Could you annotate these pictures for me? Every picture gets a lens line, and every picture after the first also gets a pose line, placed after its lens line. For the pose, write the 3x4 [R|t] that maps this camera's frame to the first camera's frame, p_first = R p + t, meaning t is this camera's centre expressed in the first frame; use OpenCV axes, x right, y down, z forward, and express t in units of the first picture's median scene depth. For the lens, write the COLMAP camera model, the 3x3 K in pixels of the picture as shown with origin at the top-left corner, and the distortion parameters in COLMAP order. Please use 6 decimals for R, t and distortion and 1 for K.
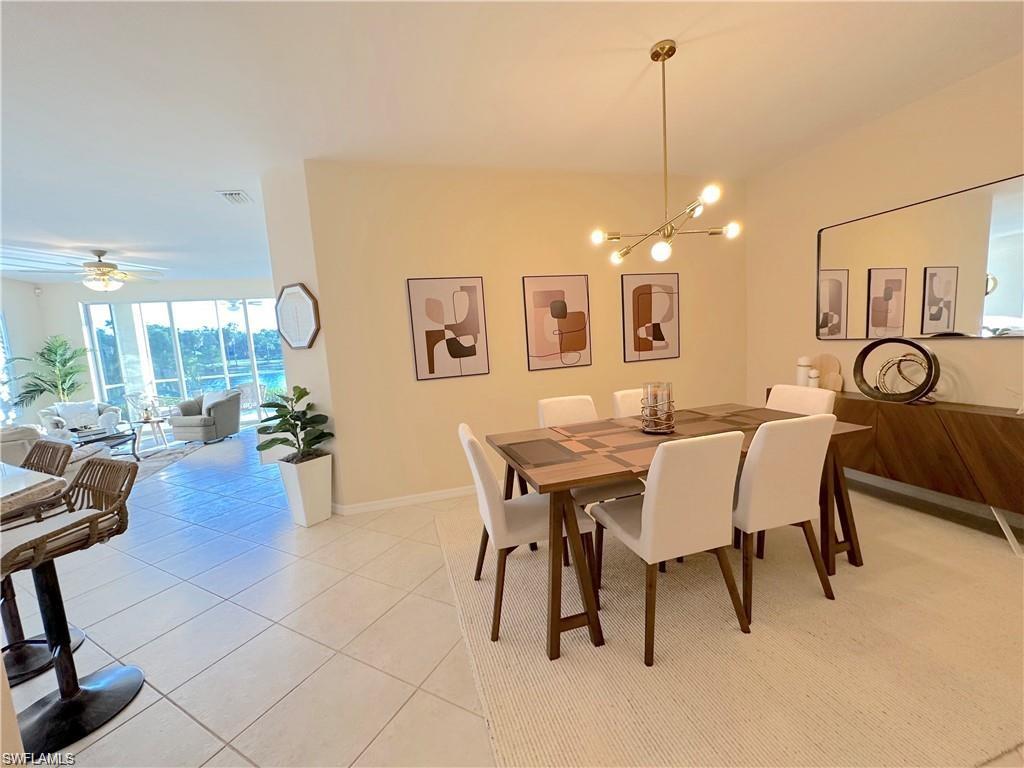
lens RADIAL K [[410.7, 0, 515.0], [0, 410.7, 384.2], [0, 0, 1]] dist [-0.001967, 0.000263]
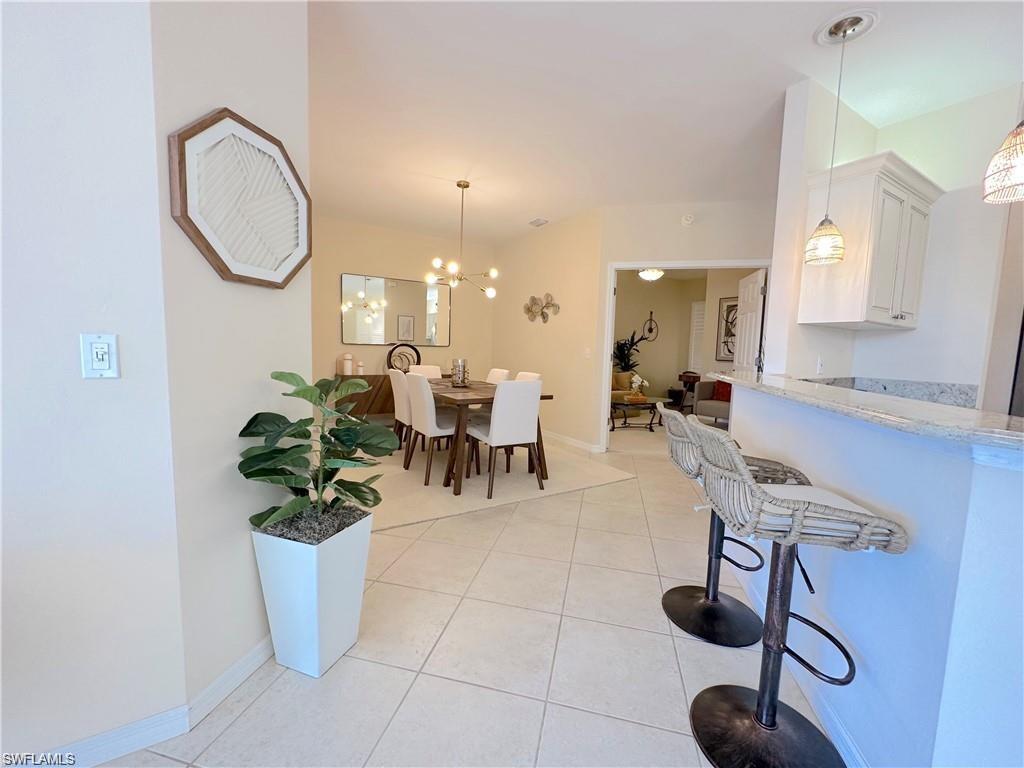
lens RADIAL K [[410.7, 0, 511.6], [0, 410.7, 385.5], [0, 0, 1]] dist [-0.001967, 0.000263]
pose [[-0.260768, -0.034903, 0.964770, -0.527636], [0.096625, 0.993384, 0.062055, 0.007663], [-0.960554, 0.109403, -0.255670, 0.460978]]
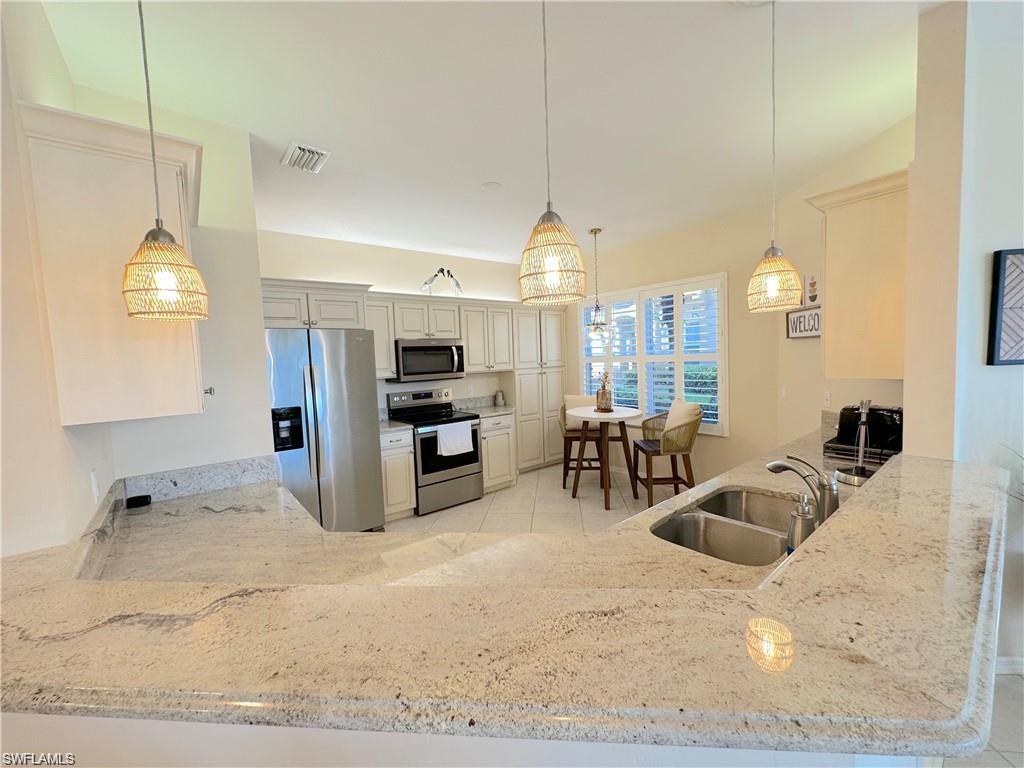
lens RADIAL K [[410.7, 0, 512.9], [0, 410.7, 384.9], [0, 0, 1]] dist [-0.001967, 0.000263]
pose [[-0.919270, 0.127907, -0.372267, -0.330128], [0.055683, 0.978479, 0.198691, -0.044619], [0.389669, 0.161922, -0.906609, 0.326326]]
